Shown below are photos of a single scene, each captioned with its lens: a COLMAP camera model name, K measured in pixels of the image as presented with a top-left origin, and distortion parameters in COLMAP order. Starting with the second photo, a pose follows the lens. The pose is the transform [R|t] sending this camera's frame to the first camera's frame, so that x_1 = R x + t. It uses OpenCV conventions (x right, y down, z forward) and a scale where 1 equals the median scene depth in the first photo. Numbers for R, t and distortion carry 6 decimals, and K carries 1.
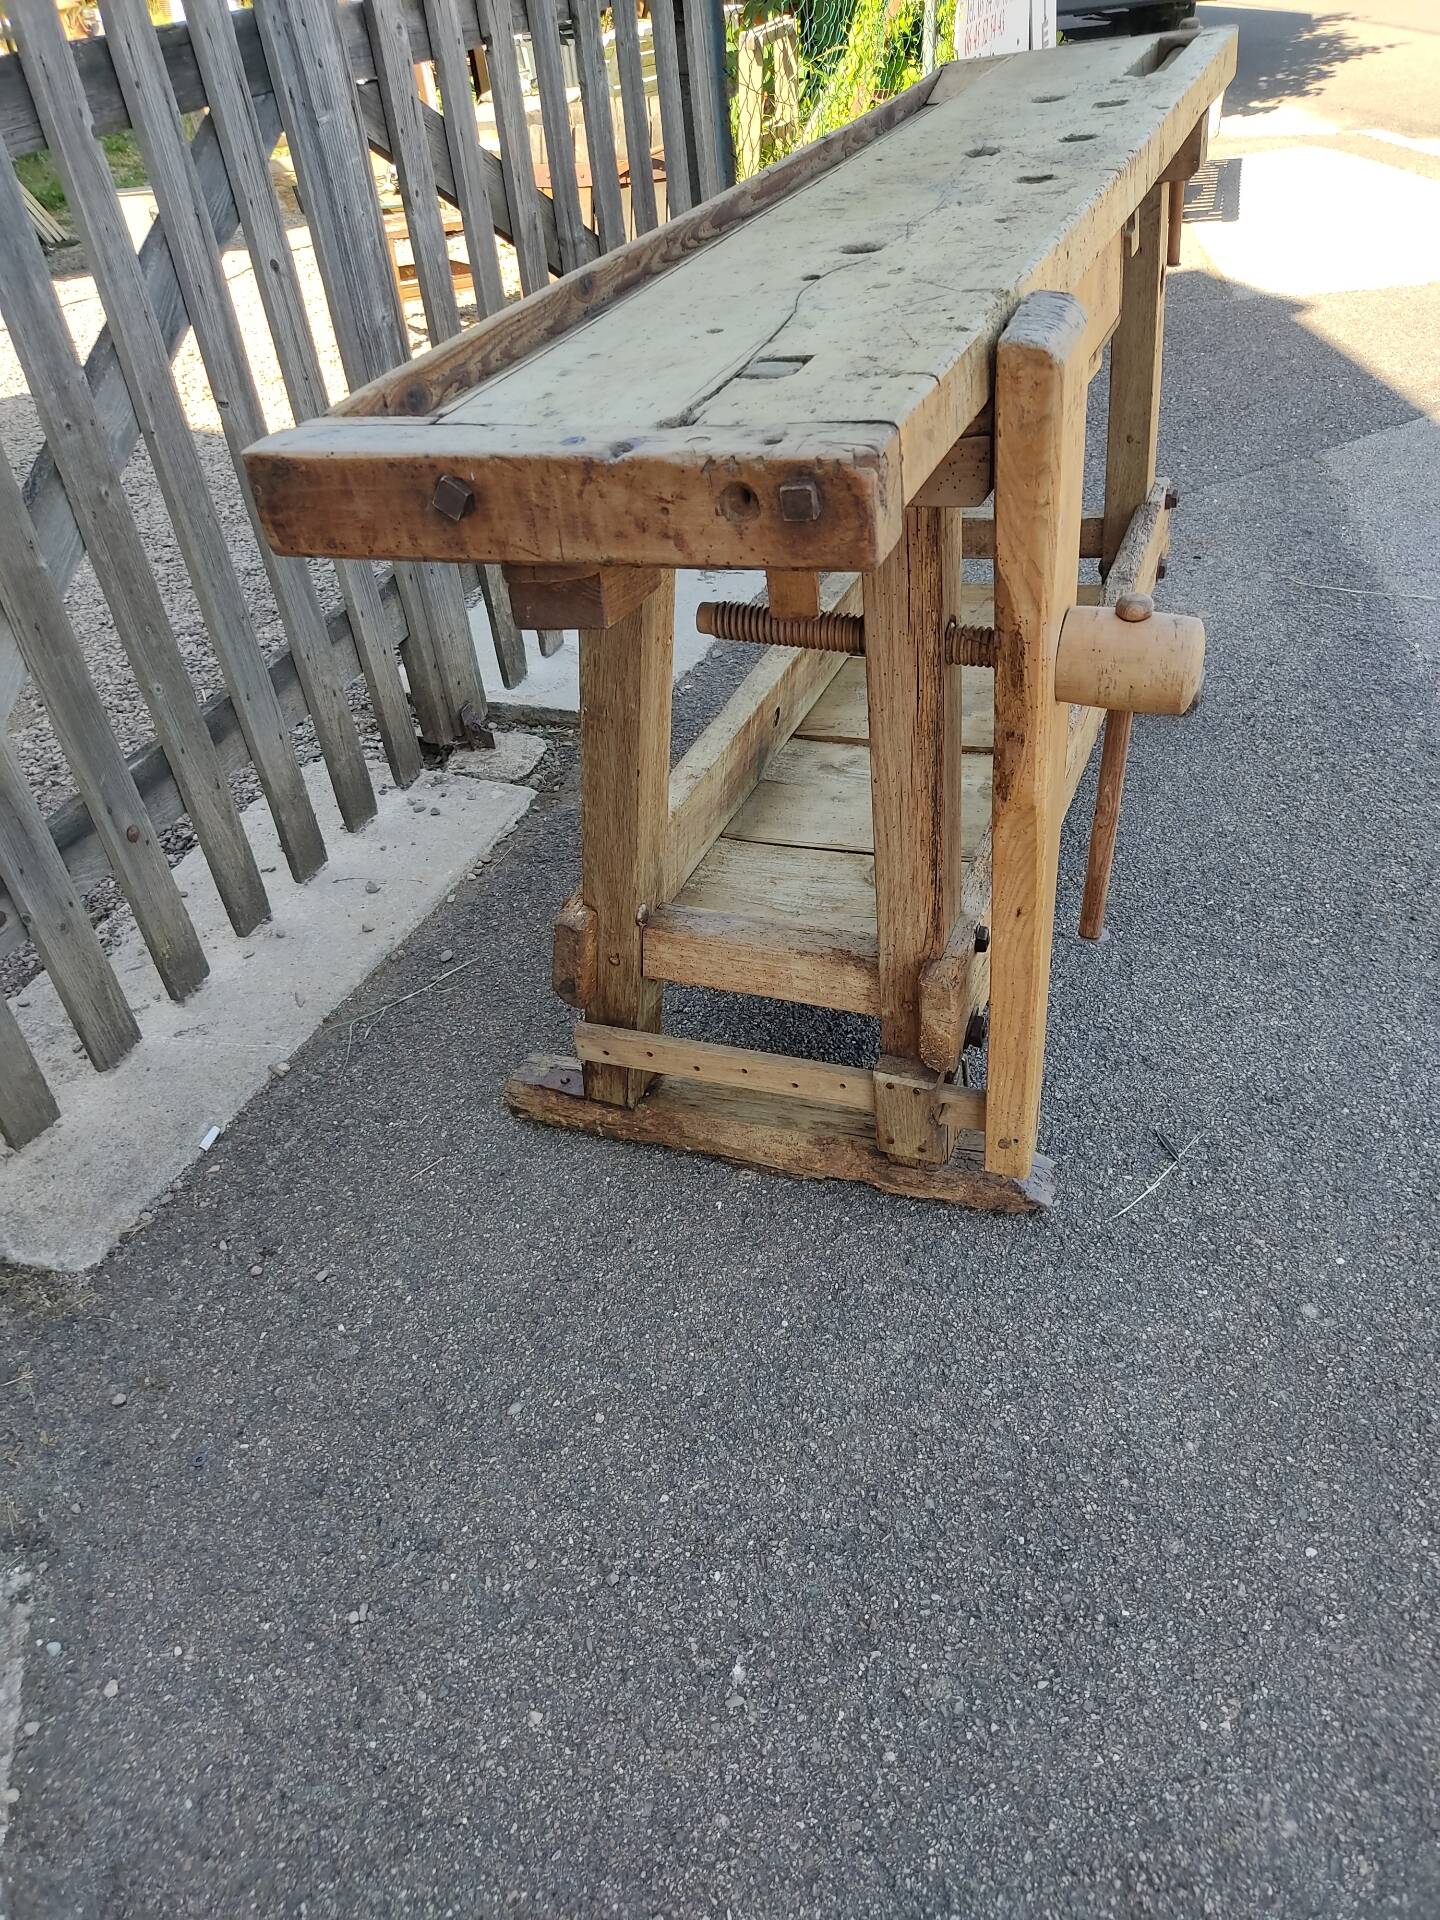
lens RADIAL K [[1455.7, 0, 709.0], [0, 1455.7, 960.0], [0, 0, 1]] dist [0.069958, -0.095093]
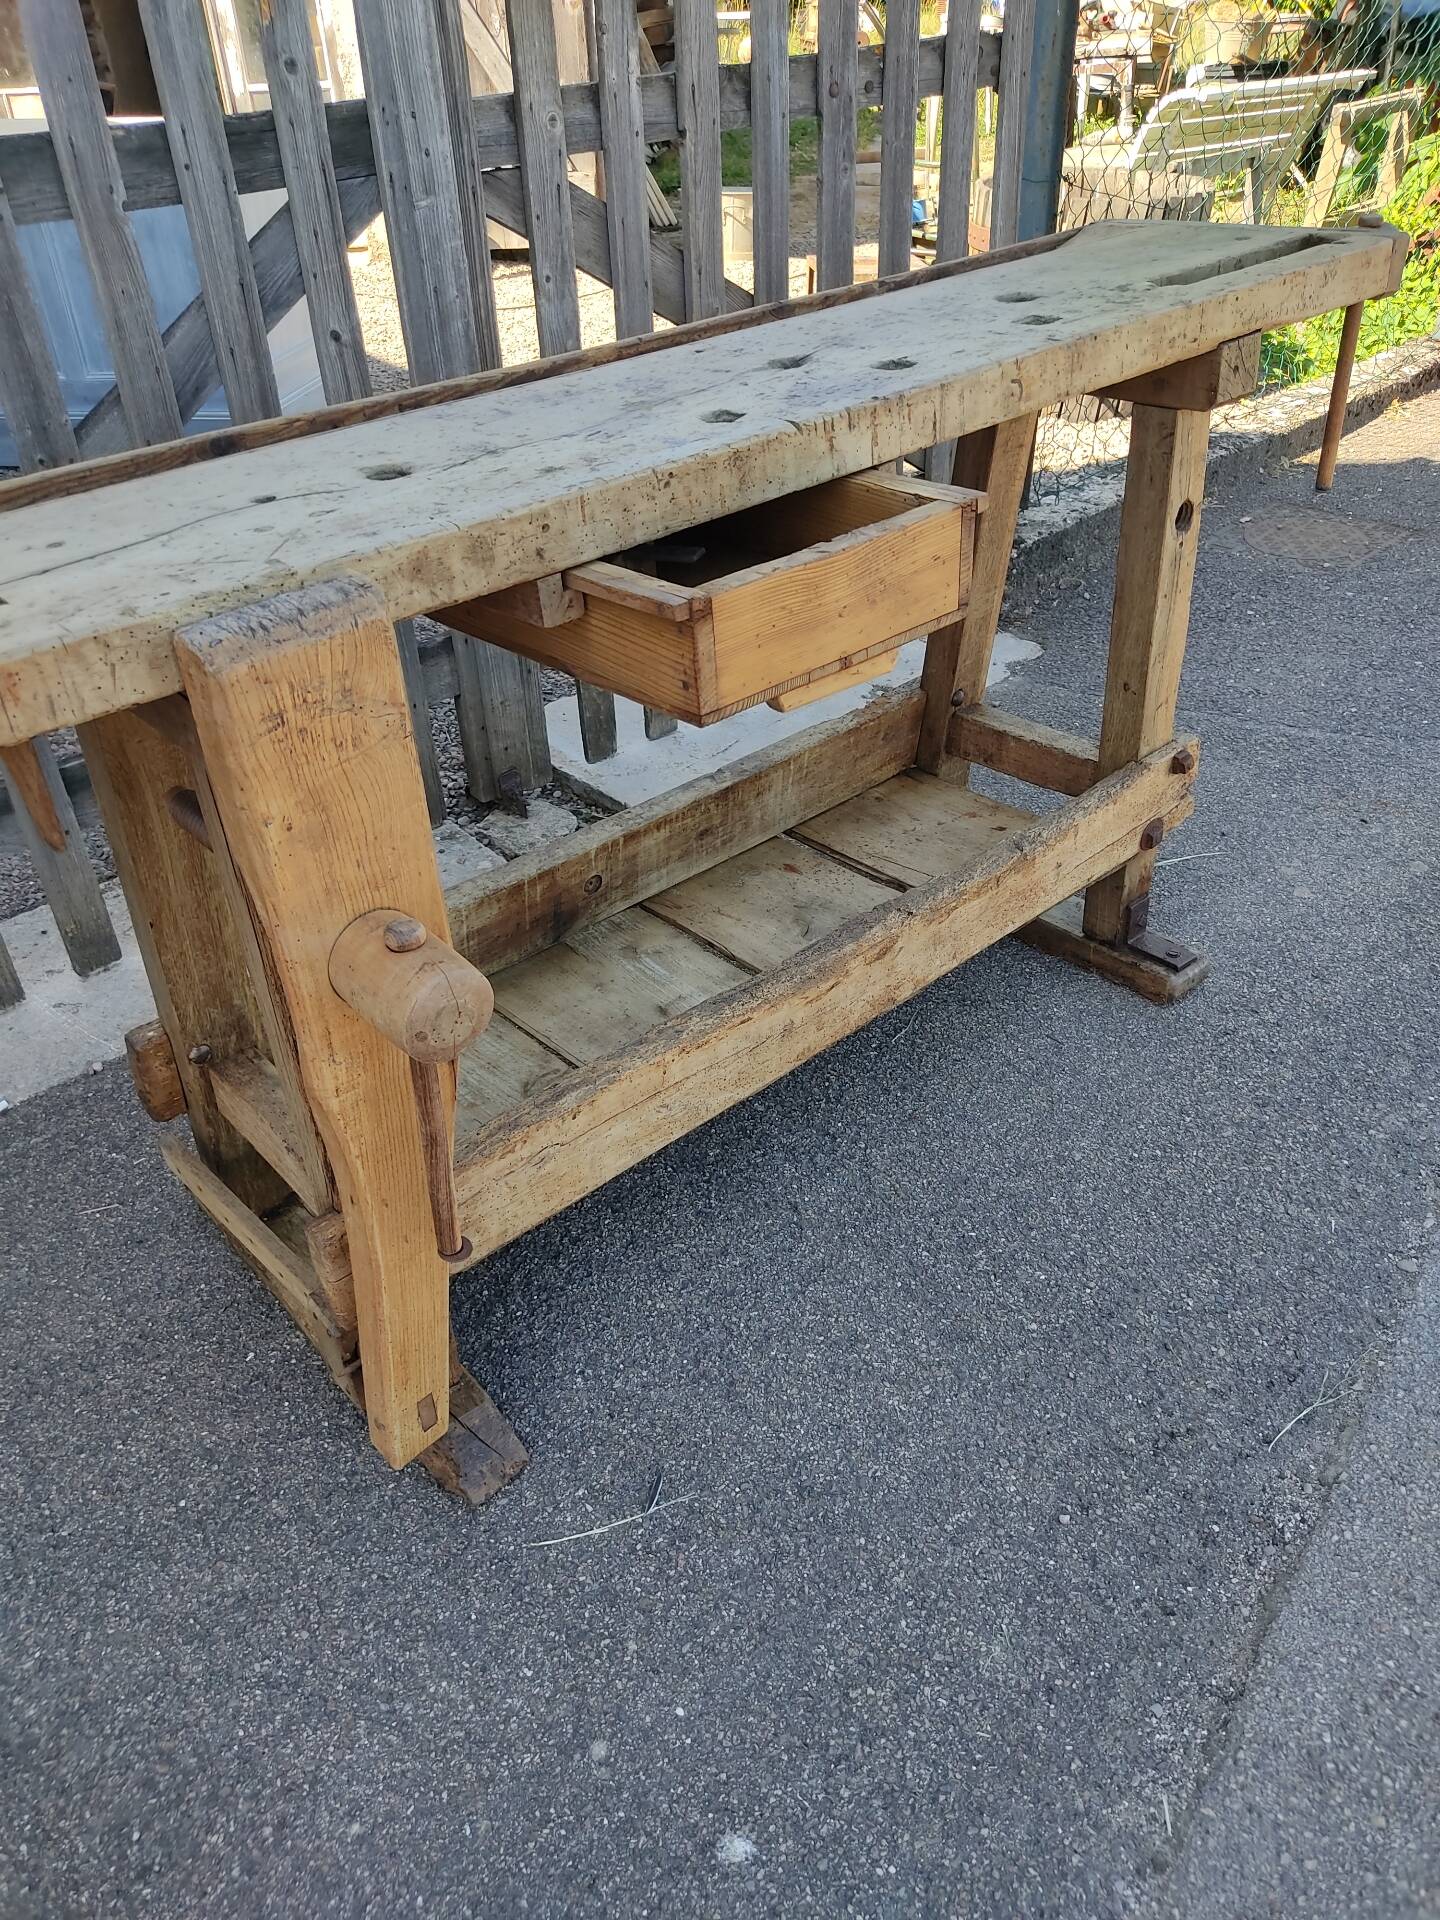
lens RADIAL K [[1455.7, 0, 714.6], [0, 1455.7, 954.8], [0, 0, 1]] dist [0.069958, -0.095093]
pose [[0.892434, 0.300901, -0.336185, 0.570670], [-0.301339, 0.952086, 0.052228, -0.249252], [0.335793, 0.054696, 0.940347, 0.172207]]
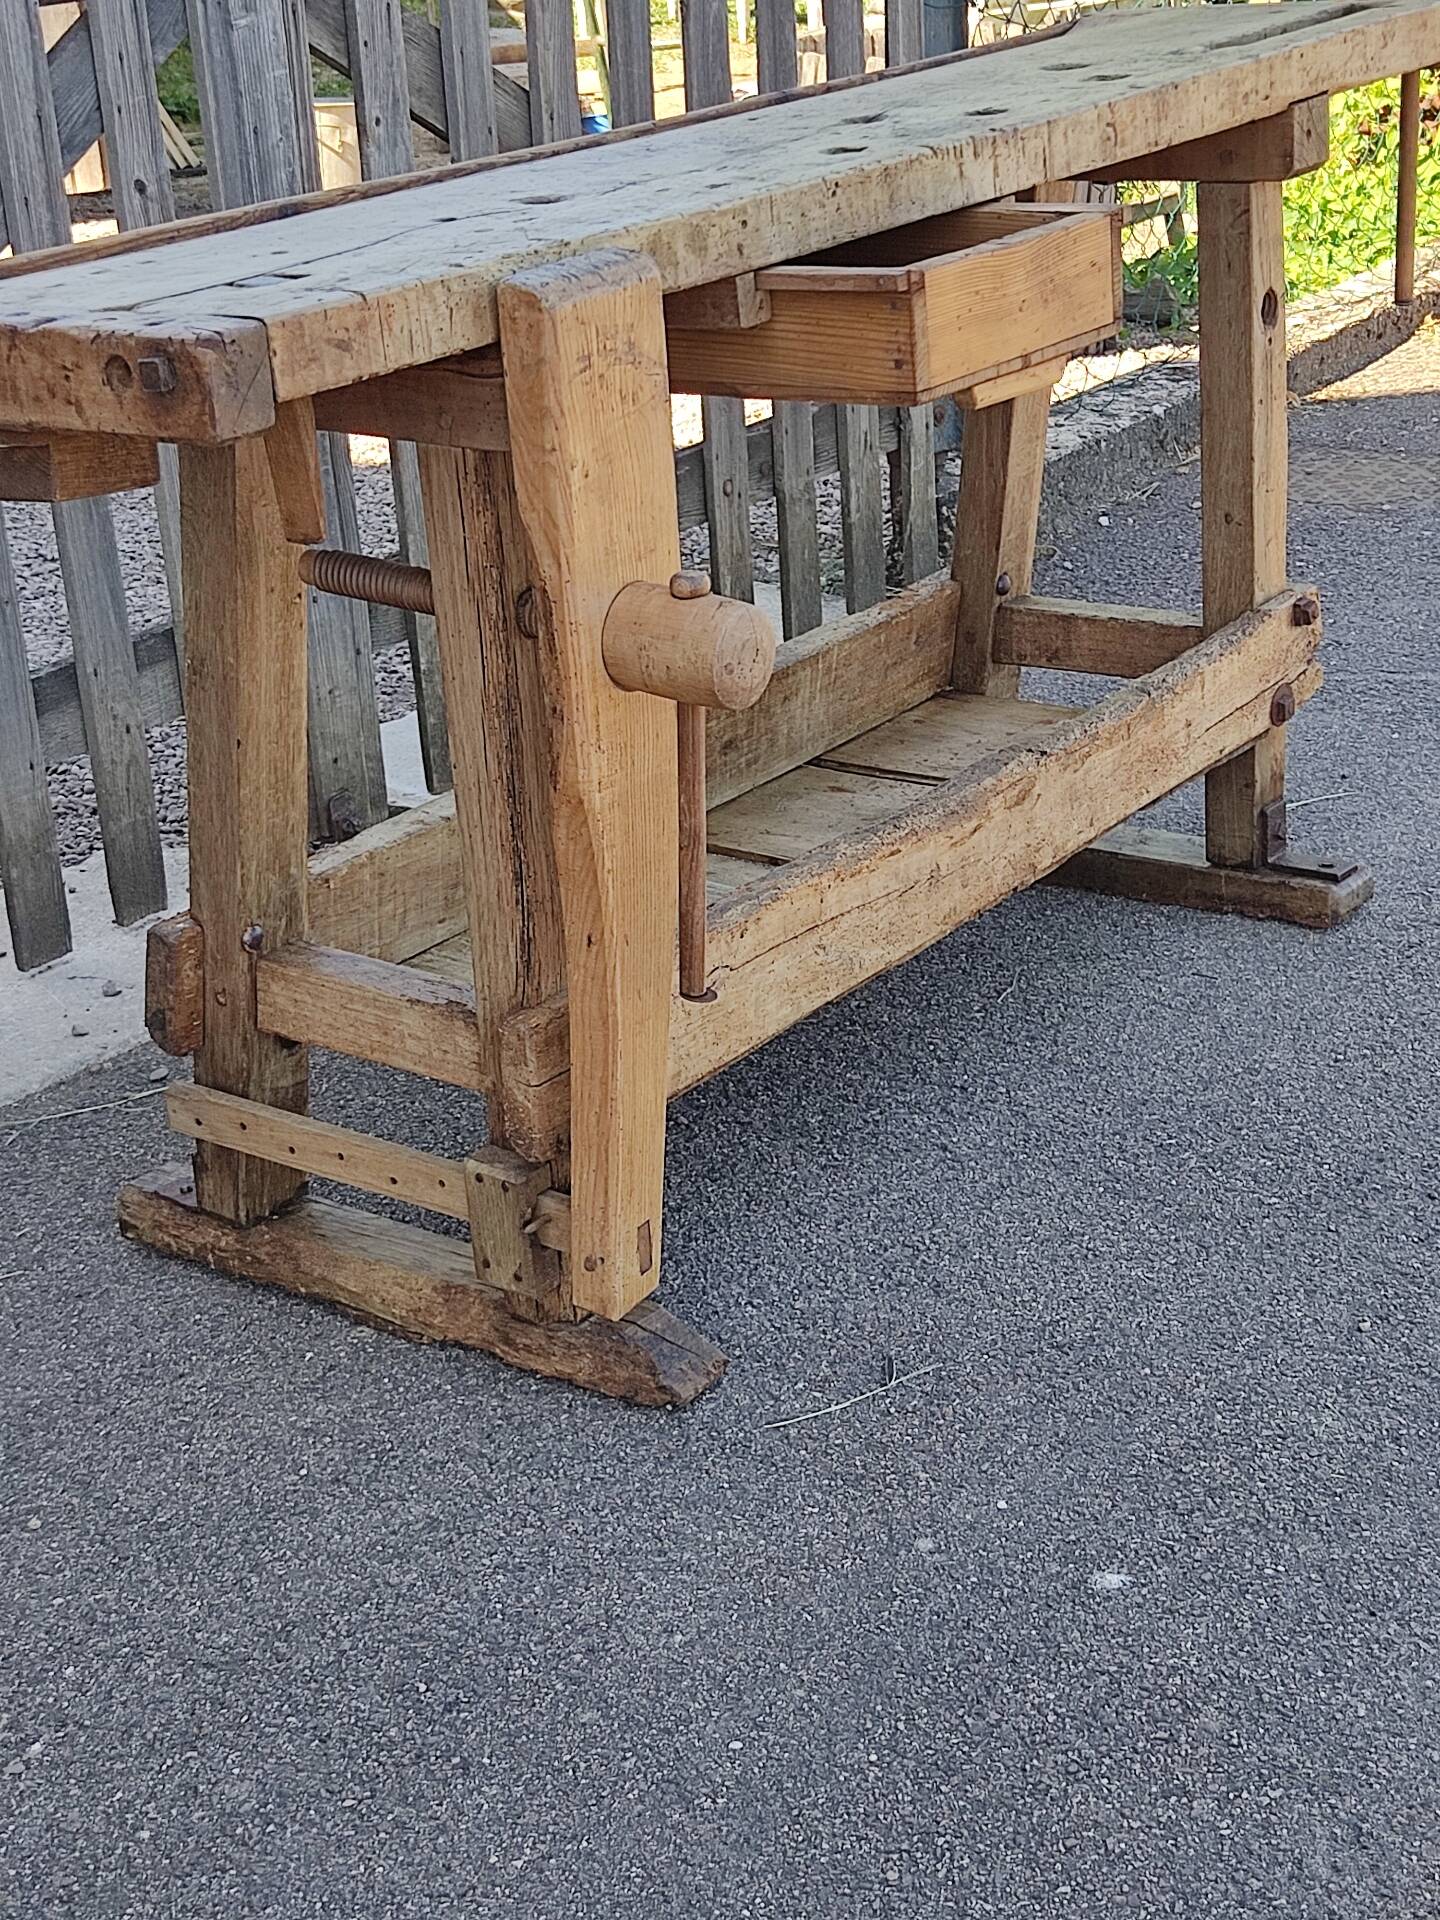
lens RADIAL K [[2991.2, 0, 701.0], [0, 2991.2, 951.0], [0, 0, 1]] dist [0.074770, 0.000000]
pose [[0.964155, 0.140192, -0.225280, 0.554741], [-0.187008, 0.961342, -0.202114, 0.258105], [0.188236, 0.236999, 0.953100, -0.516539]]
